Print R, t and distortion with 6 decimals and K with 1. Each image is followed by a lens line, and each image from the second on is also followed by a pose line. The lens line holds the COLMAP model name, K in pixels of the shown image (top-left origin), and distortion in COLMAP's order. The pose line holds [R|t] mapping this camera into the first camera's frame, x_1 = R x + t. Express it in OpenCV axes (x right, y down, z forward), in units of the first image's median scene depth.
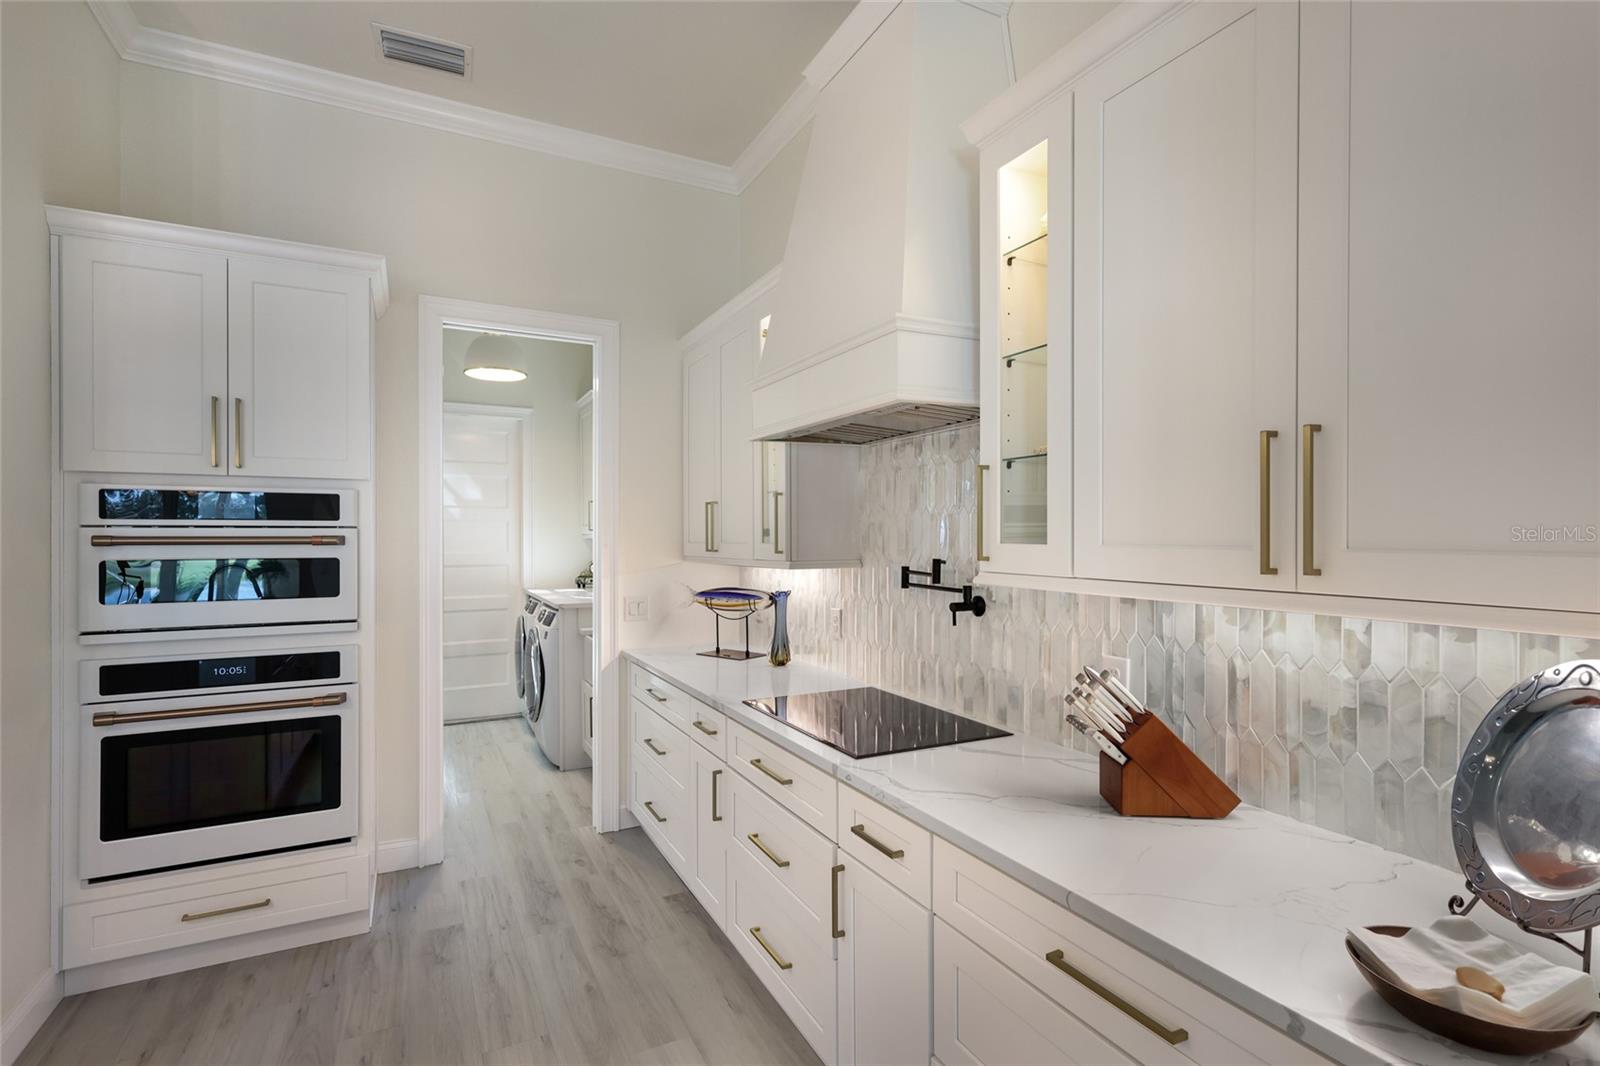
lens RADIAL K [[759.3, 0, 798.7], [0, 759.3, 543.3], [0, 0, 1]] dist [0.001232, 0.000020]
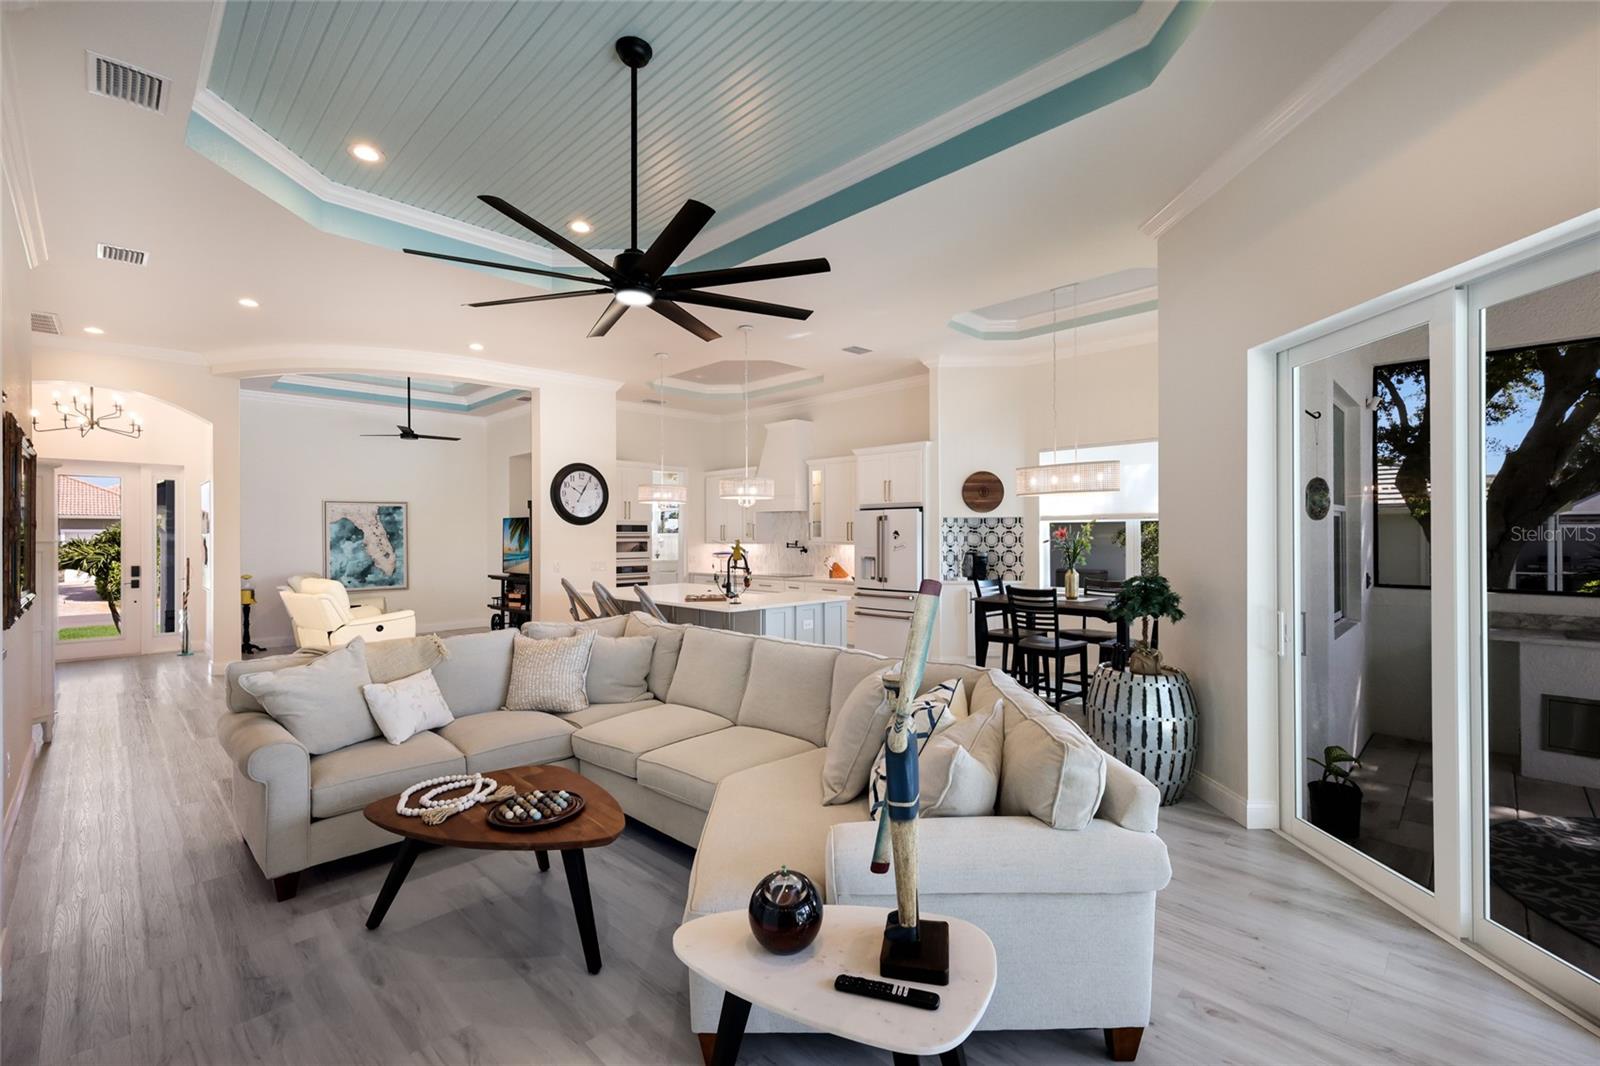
lens RADIAL K [[693.1, 0, 806.2], [0, 693.1, 535.3], [0, 0, 1]] dist [0.007631, -0.000890]
pose [[0.946053, -0.003539, 0.323994, -1.115553], [0.005264, 0.999976, -0.004448, 0.008457], [-0.323971, 0.005913, 0.946049, -2.957531]]
